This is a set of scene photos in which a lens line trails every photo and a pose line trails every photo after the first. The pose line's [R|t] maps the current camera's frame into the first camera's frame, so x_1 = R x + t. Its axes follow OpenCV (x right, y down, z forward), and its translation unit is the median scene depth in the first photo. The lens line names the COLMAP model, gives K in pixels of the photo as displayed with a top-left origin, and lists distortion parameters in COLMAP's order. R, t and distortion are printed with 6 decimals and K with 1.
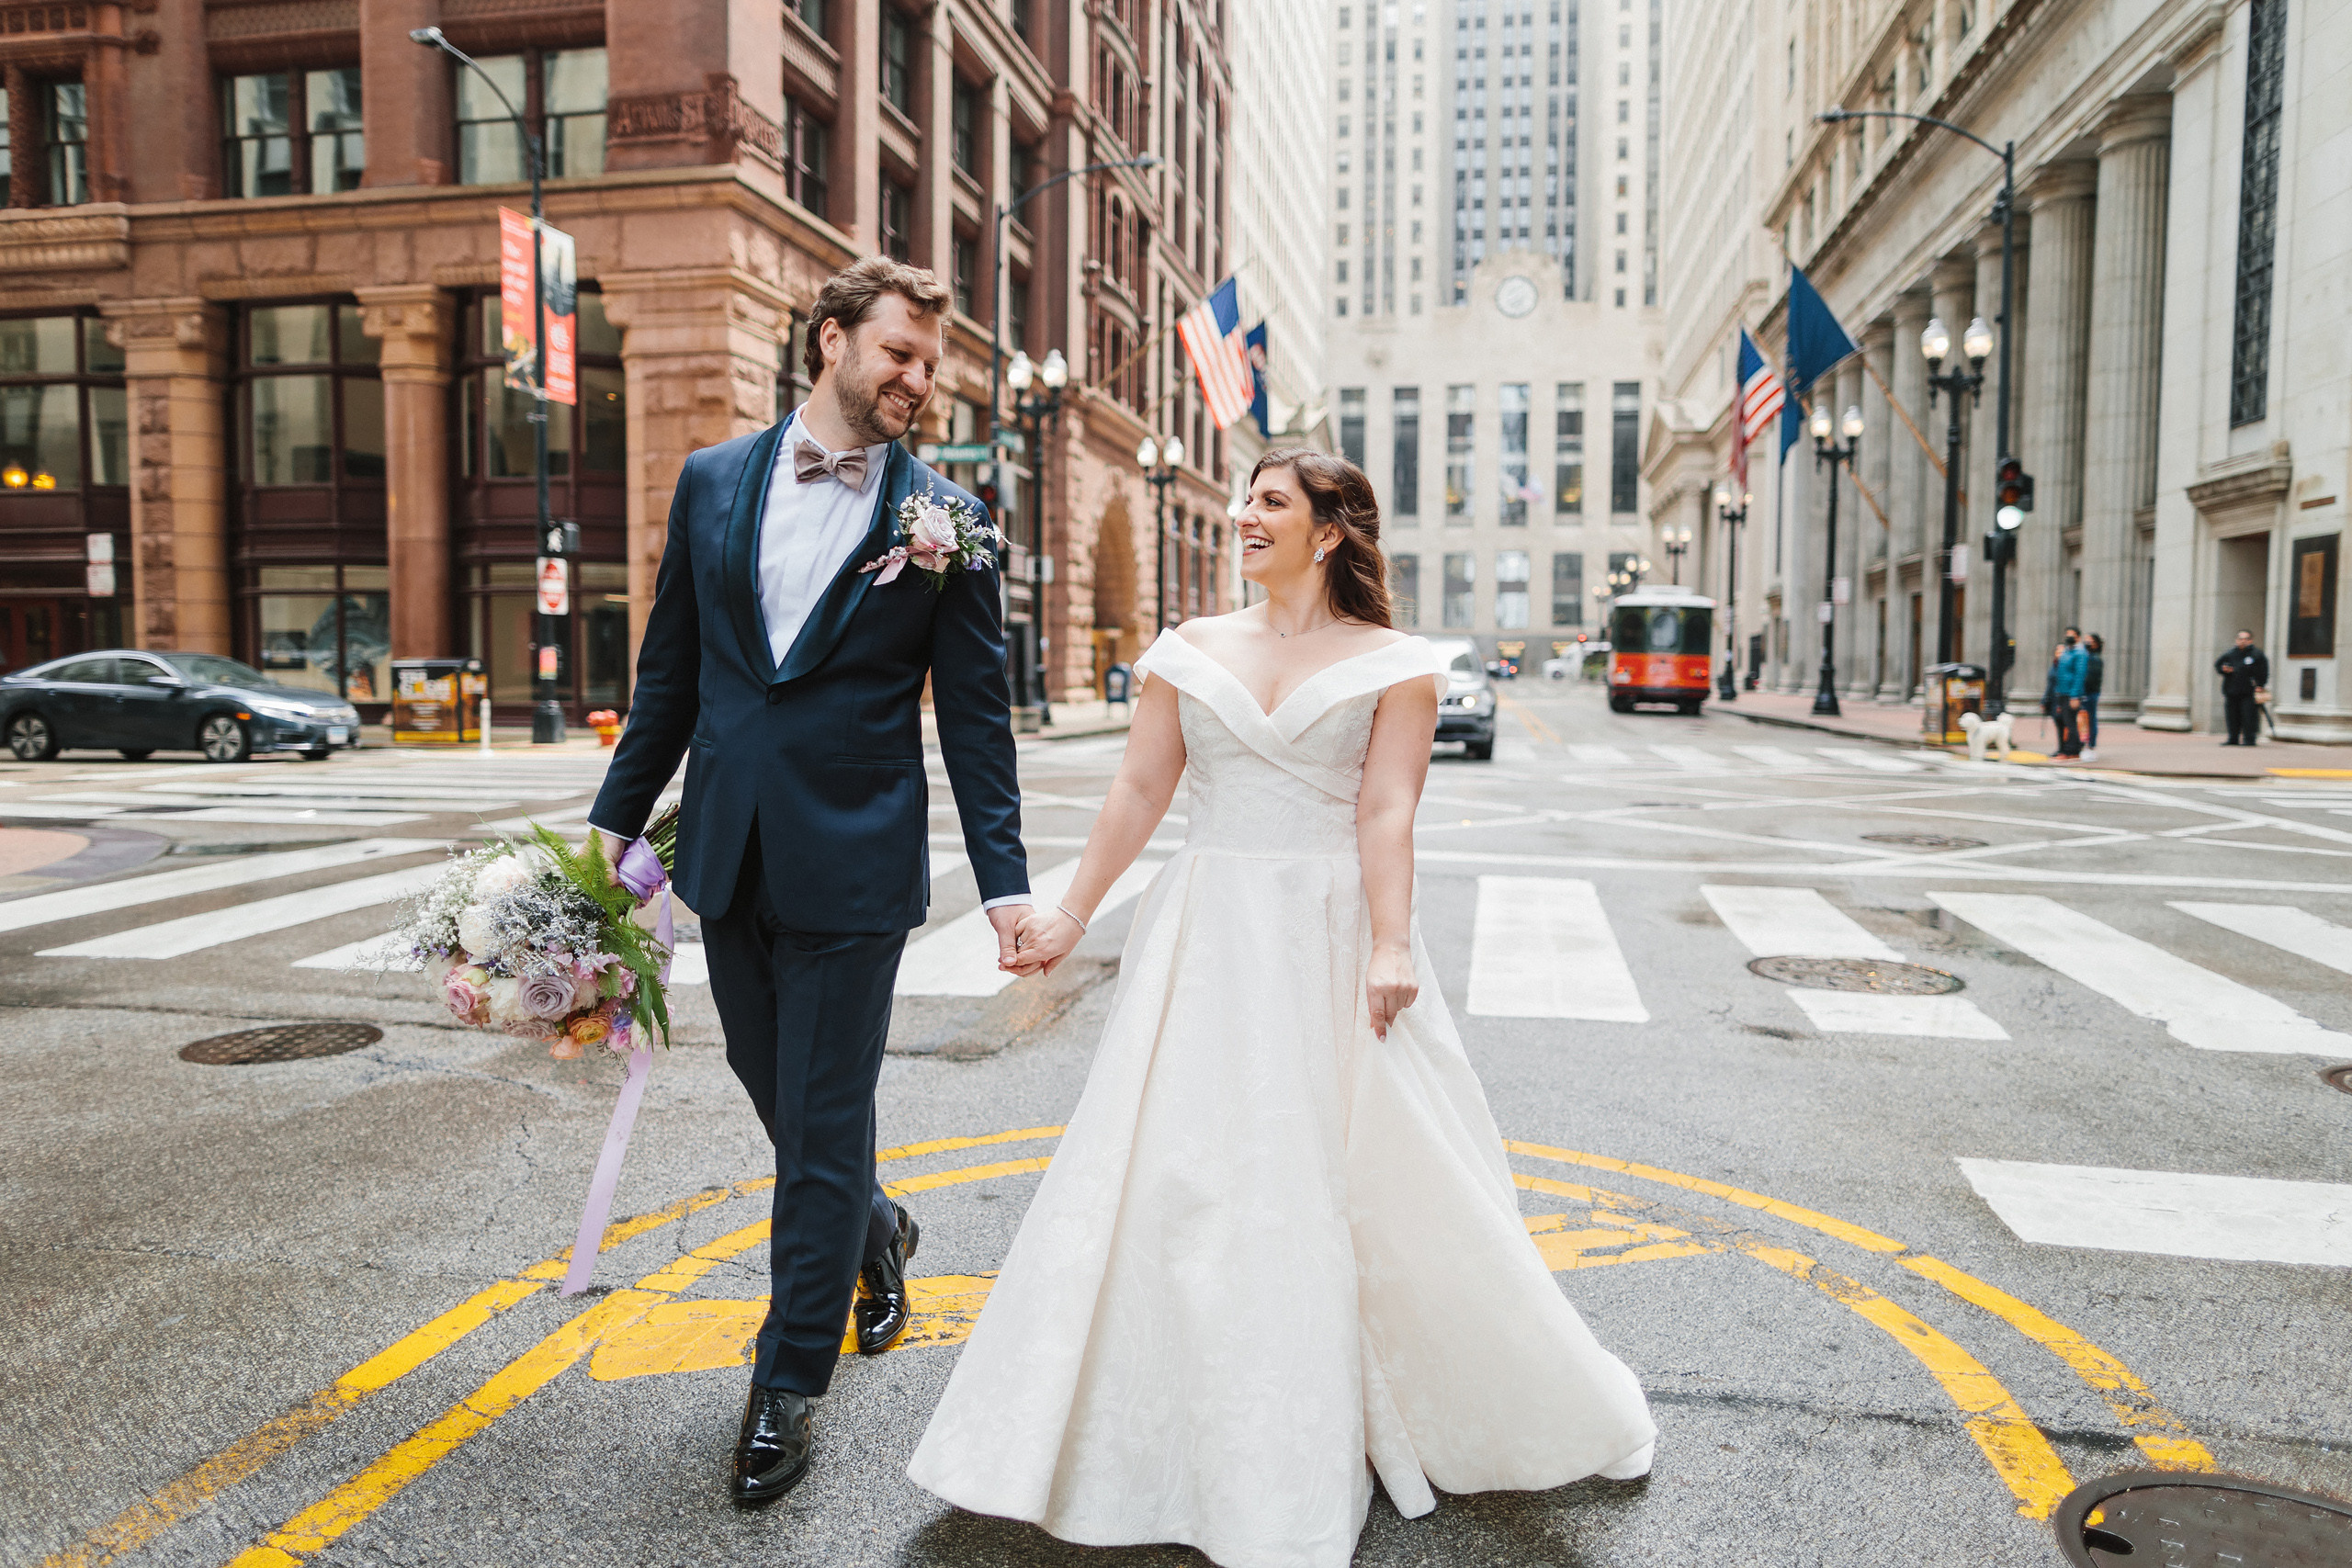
lens RADIAL K [[1656.7, 0, 1161.2], [0, 1656.7, 774.7], [0, 0, 1]] dist [-0.053840, 0.051330]
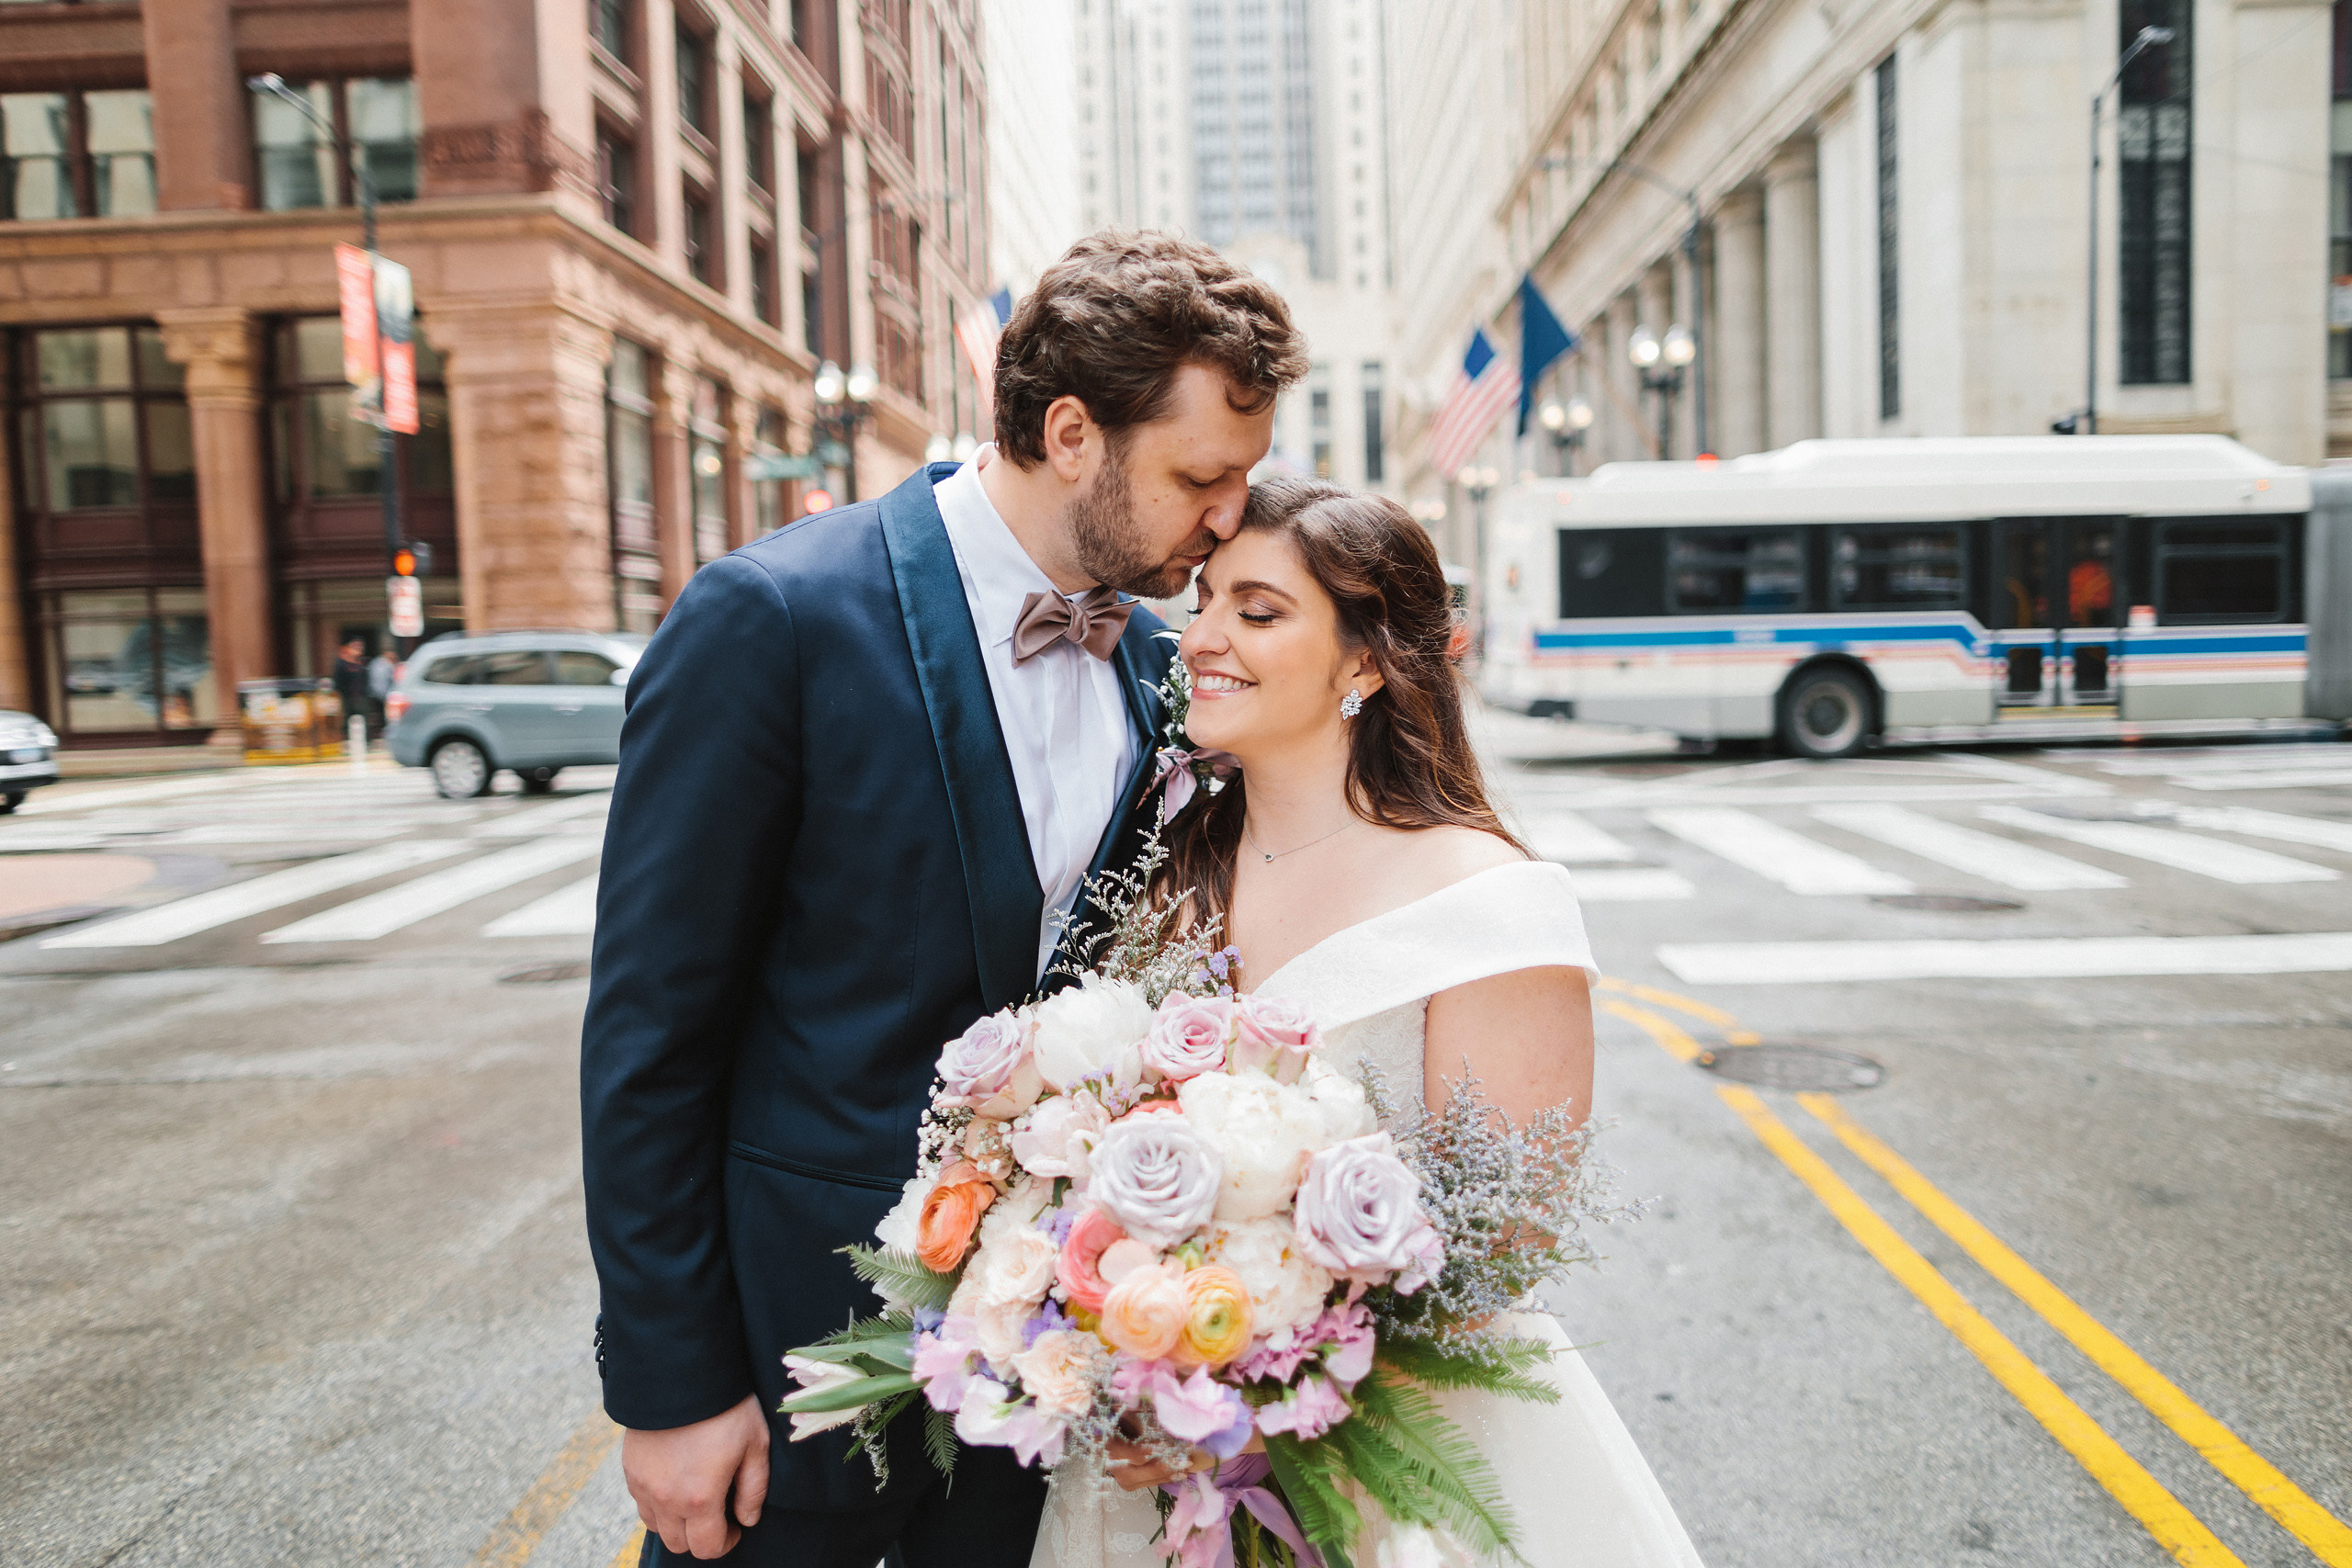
lens RADIAL K [[1674.8, 0, 1219.3], [0, 1674.8, 757.9], [0, 0, 1]] dist [-0.053492, 0.049767]
pose [[0.983153, -0.051358, 0.175422, -0.031628], [0.050605, 0.998680, 0.008768, -0.001097], [-0.175641, 0.000257, 0.984454, -0.076636]]
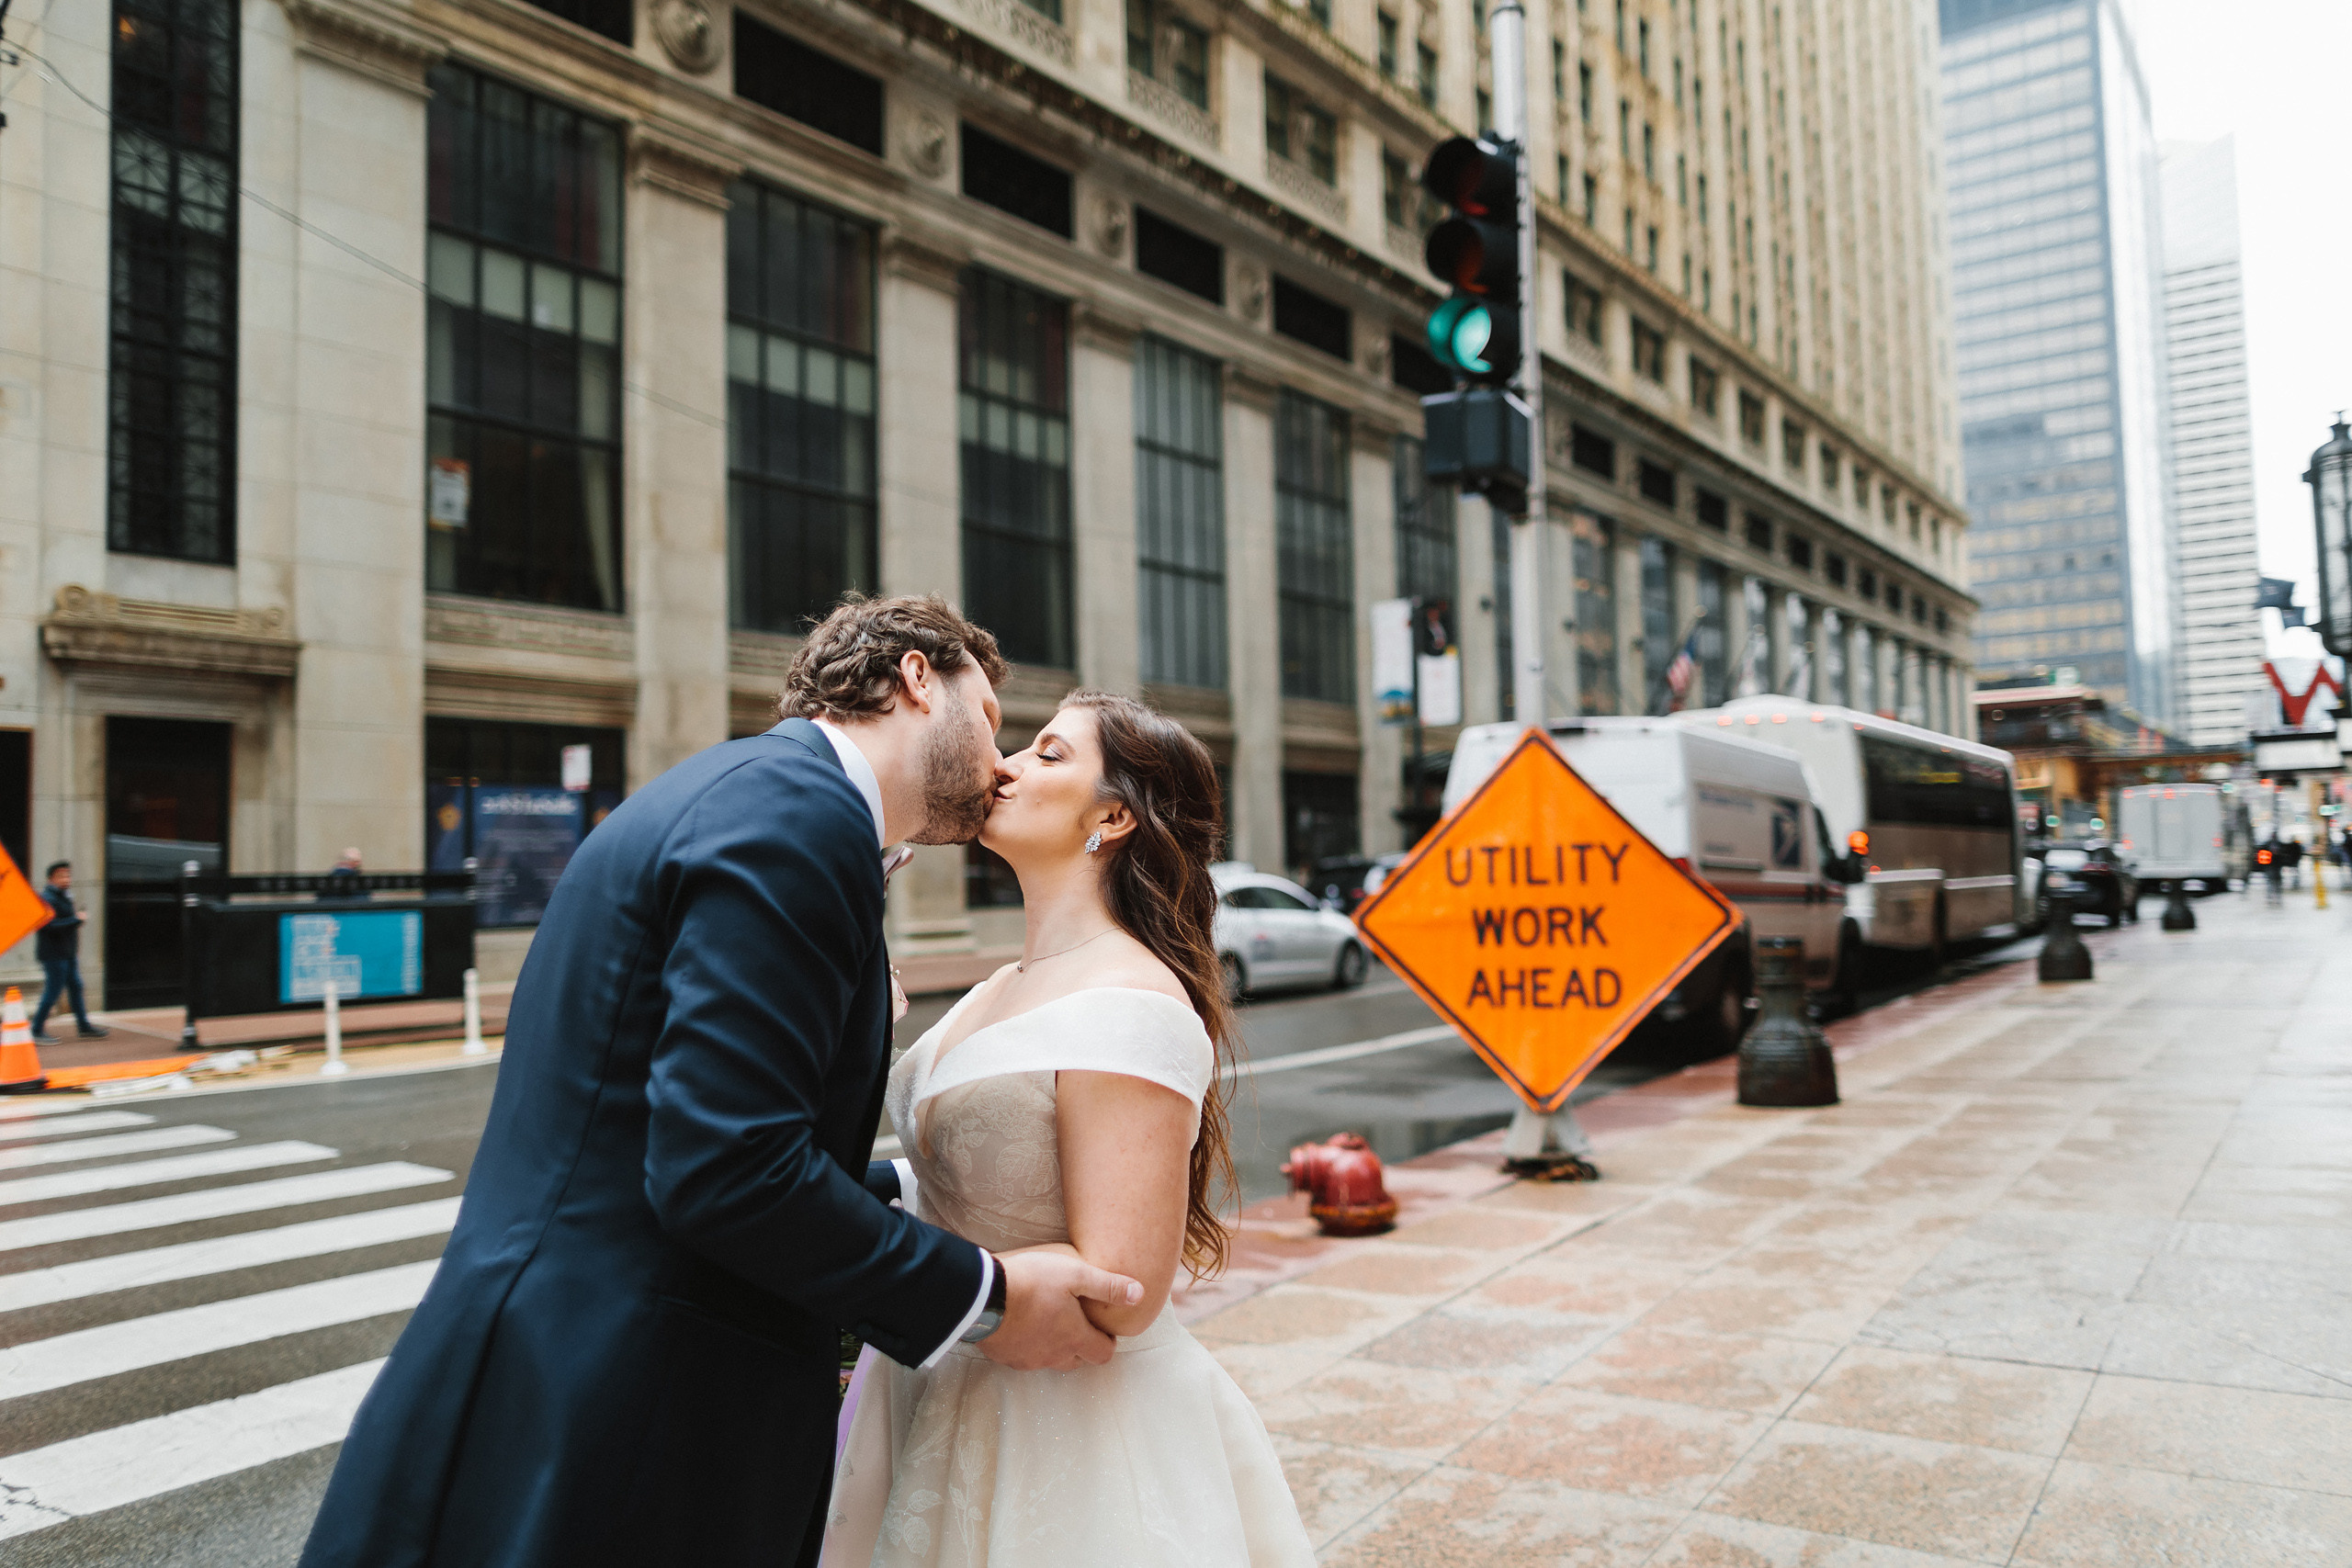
lens RADIAL K [[1645.5, 0, 1179.3], [0, 1645.5, 789.3], [0, 0, 1]] dist [-0.052067, 0.047308]
pose [[0.430474, 0.030428, 0.902090, 0.216360], [0.088123, 0.993240, -0.075555, -0.012004], [-0.898291, 0.112019, 0.424883, 0.120628]]
